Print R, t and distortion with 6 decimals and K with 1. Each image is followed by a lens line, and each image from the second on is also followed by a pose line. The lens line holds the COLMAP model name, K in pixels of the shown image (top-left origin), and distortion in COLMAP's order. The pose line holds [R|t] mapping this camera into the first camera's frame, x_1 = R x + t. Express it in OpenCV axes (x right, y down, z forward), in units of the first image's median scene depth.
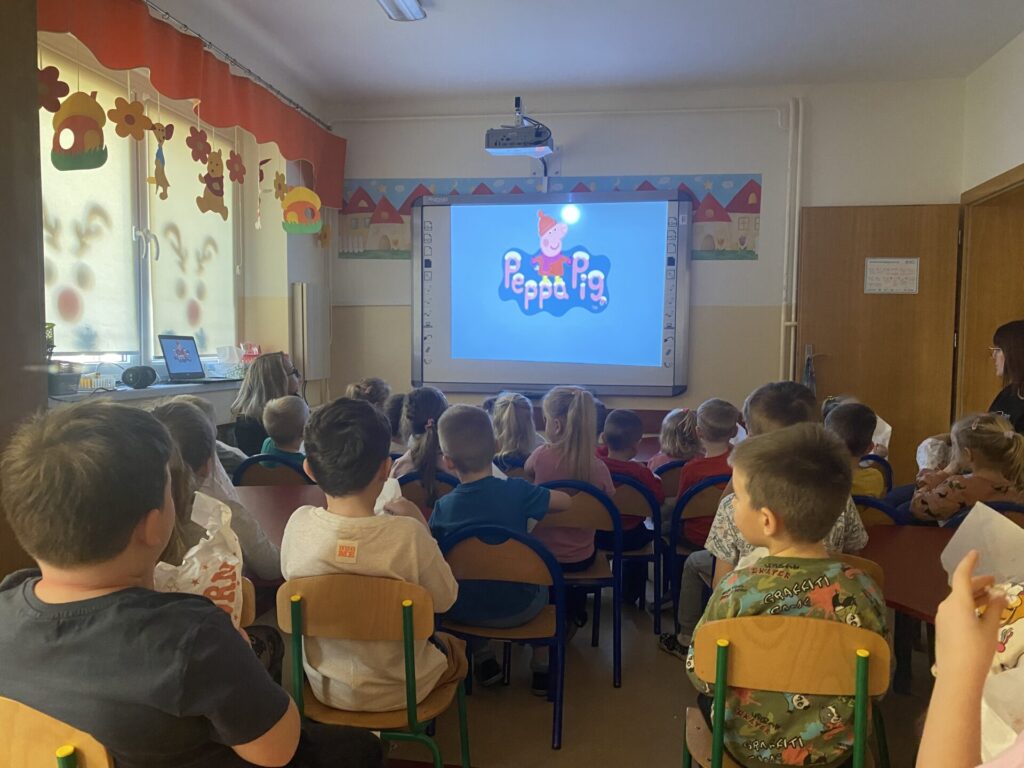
lens RADIAL K [[785.0, 0, 512.0], [0, 785.0, 384.0], [0, 0, 1]] dist [-0.003913, -0.001144]
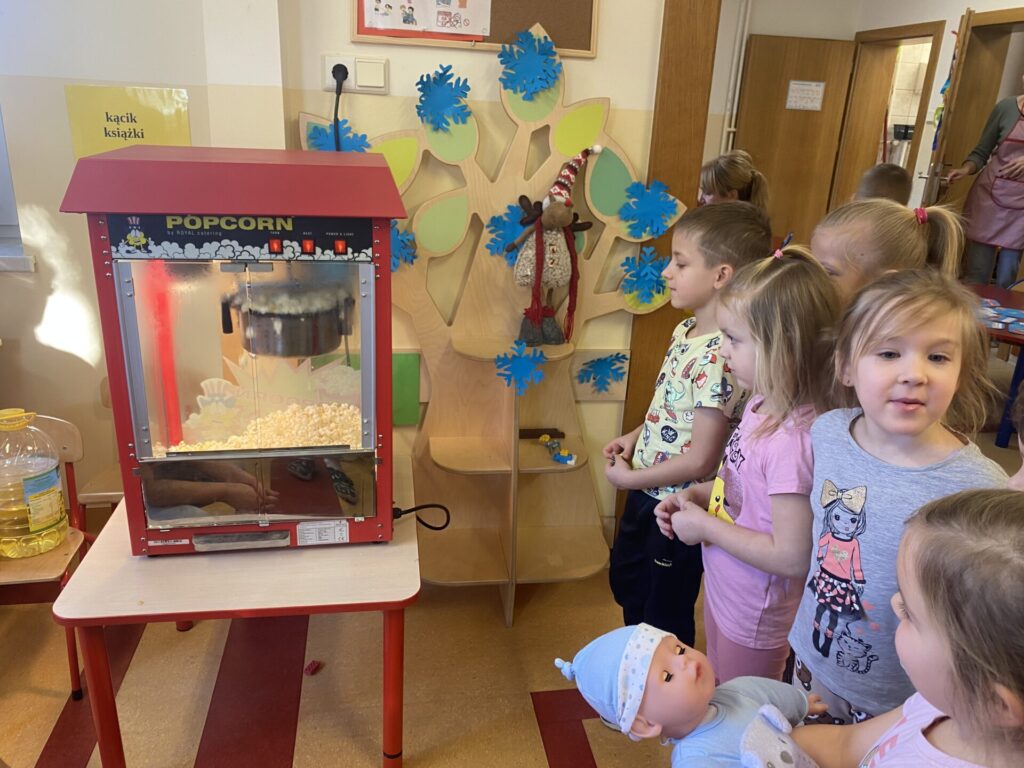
lens RADIAL K [[785.0, 0, 512.0], [0, 785.0, 384.0], [0, 0, 1]] dist [-0.003913, -0.001144]
pose [[0.944464, -0.074689, 0.320014, -0.459344], [-0.023510, 0.955976, 0.292503, -0.047778], [-0.327772, -0.283782, 0.901129, -0.182992]]
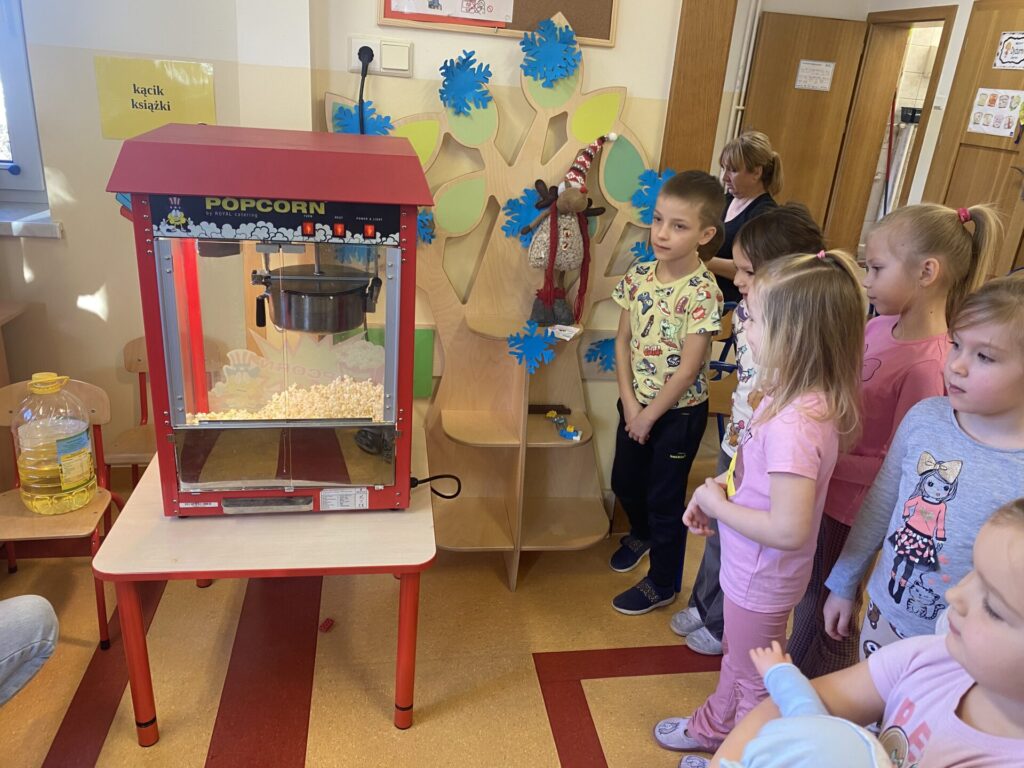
lens RADIAL K [[781.4, 0, 515.7], [0, 781.4, 384.0], [0, 0, 1]] dist [0.001513, -0.005714]
pose [[0.943882, -0.060524, 0.324691, -0.471032], [-0.053690, 0.941874, 0.331648, -0.057527], [-0.325891, -0.330469, 0.885768, -0.193662]]
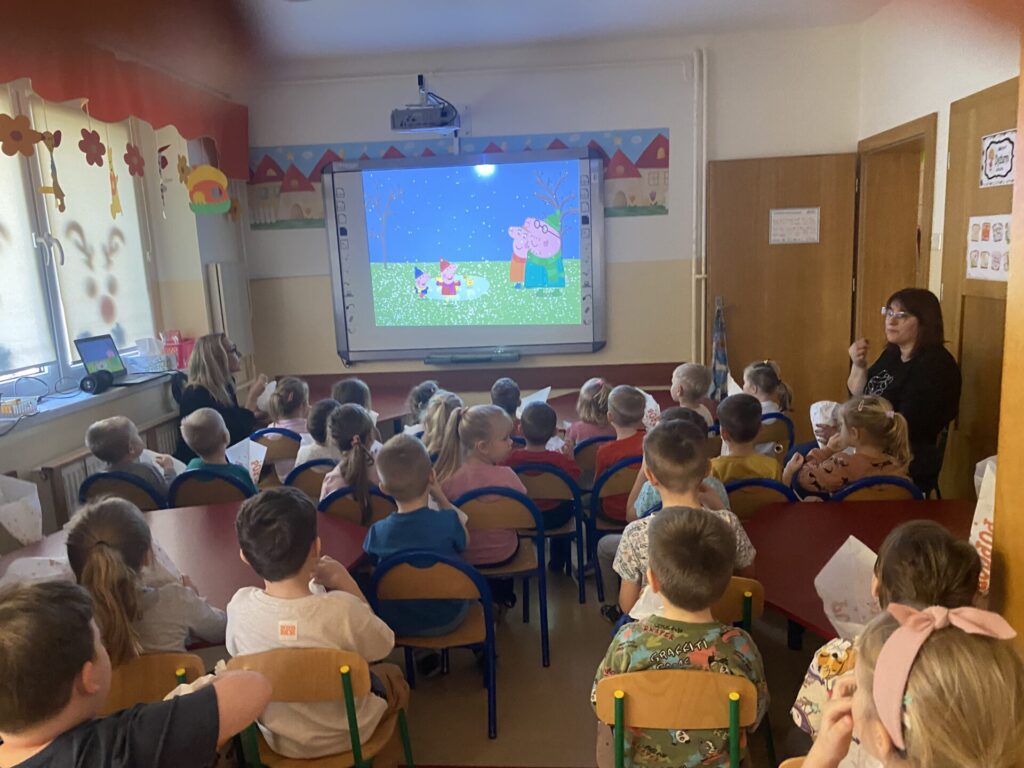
lens RADIAL K [[784.0, 0, 505.7], [0, 784.0, 390.9], [0, 0, 1]] dist [-0.002331, -0.003491]
pose [[0.994981, -0.069348, 0.072135, 0.013191], [0.059892, 0.990237, 0.125870, -0.076311], [-0.080160, -0.120918, 0.989421, -0.024753]]
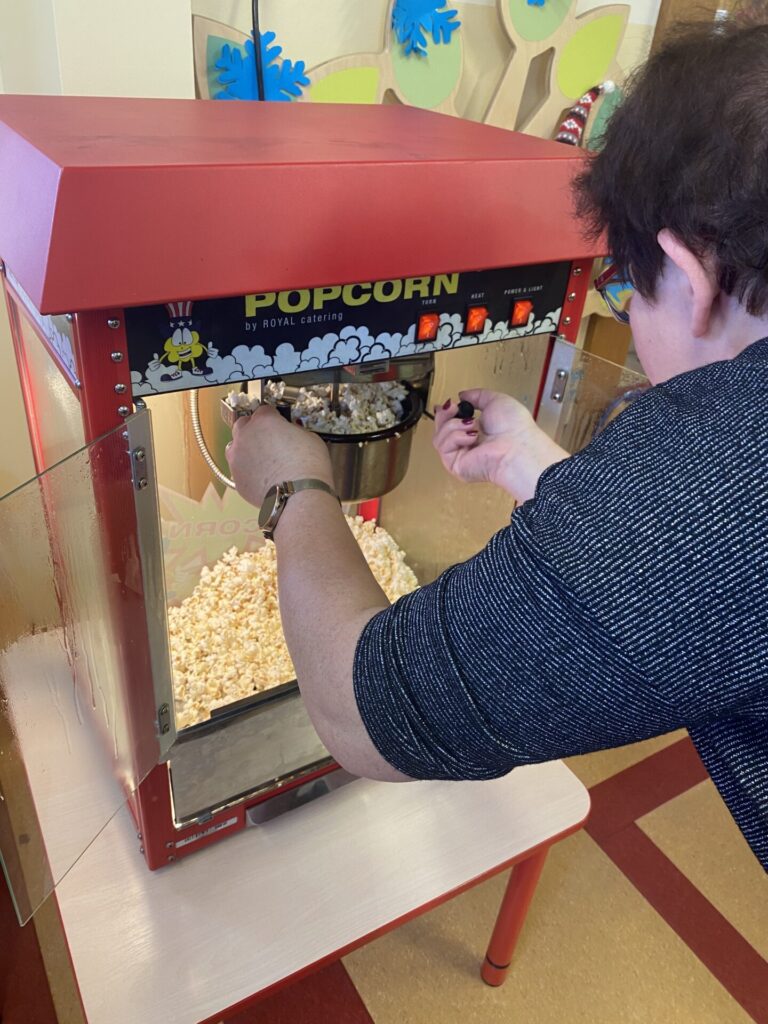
lens RADIAL K [[762.6, 0, 380.1], [0, 762.6, 507.4], [0, 0, 1]] dist [0.119073, -0.171535]
pose [[0.767752, -0.298256, 0.567098, -0.543384], [-0.037500, 0.862625, 0.504452, -0.053671], [-0.639649, -0.408561, 0.651098, 0.010292]]
